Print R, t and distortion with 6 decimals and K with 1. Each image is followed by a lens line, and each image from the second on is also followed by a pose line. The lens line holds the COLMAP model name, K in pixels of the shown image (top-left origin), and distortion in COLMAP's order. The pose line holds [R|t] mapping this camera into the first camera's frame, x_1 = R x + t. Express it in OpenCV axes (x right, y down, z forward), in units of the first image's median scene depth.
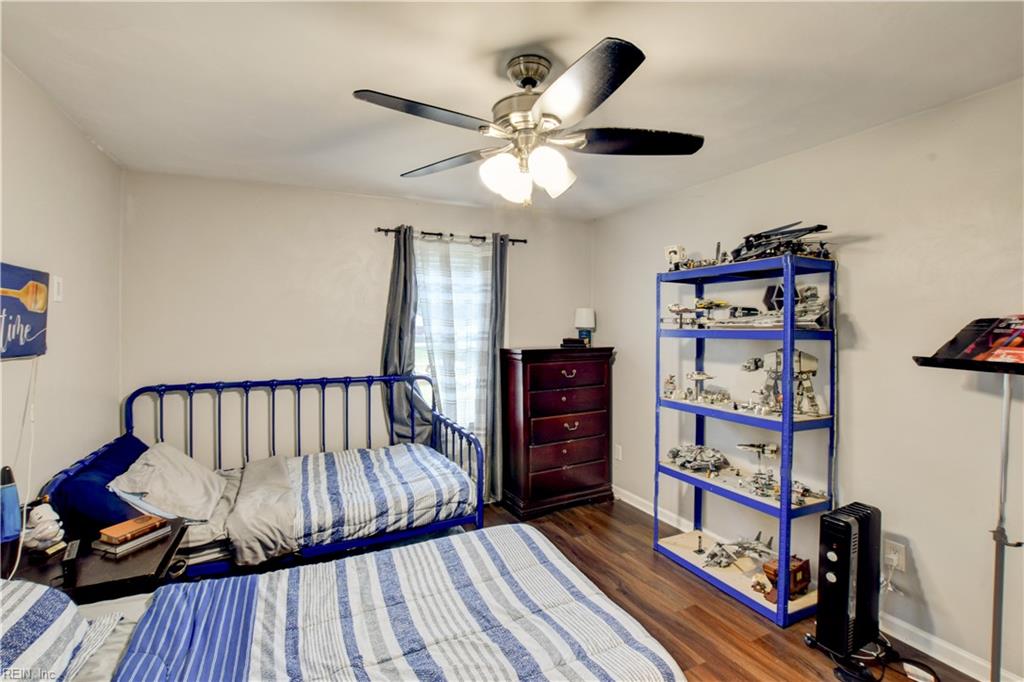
lens RADIAL K [[457.7, 0, 512.0], [0, 457.7, 341.0], [0, 0, 1]] dist [-0.034294, 0.006818]
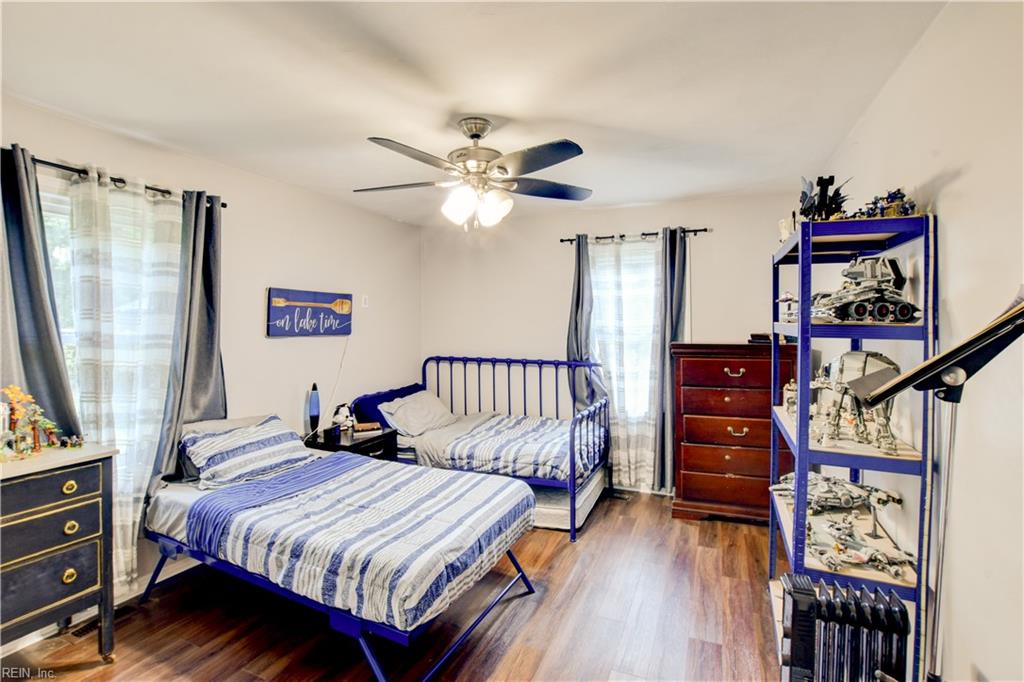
lens RADIAL K [[446.7, 0, 512.3], [0, 446.7, 334.2], [0, 0, 1]] dist [-0.030318, 0.000083]
pose [[0.672136, 0.021699, -0.740110, 0.494828], [-0.020473, 0.999733, 0.010718, -0.003803], [0.740145, 0.007949, 0.672401, 0.095192]]
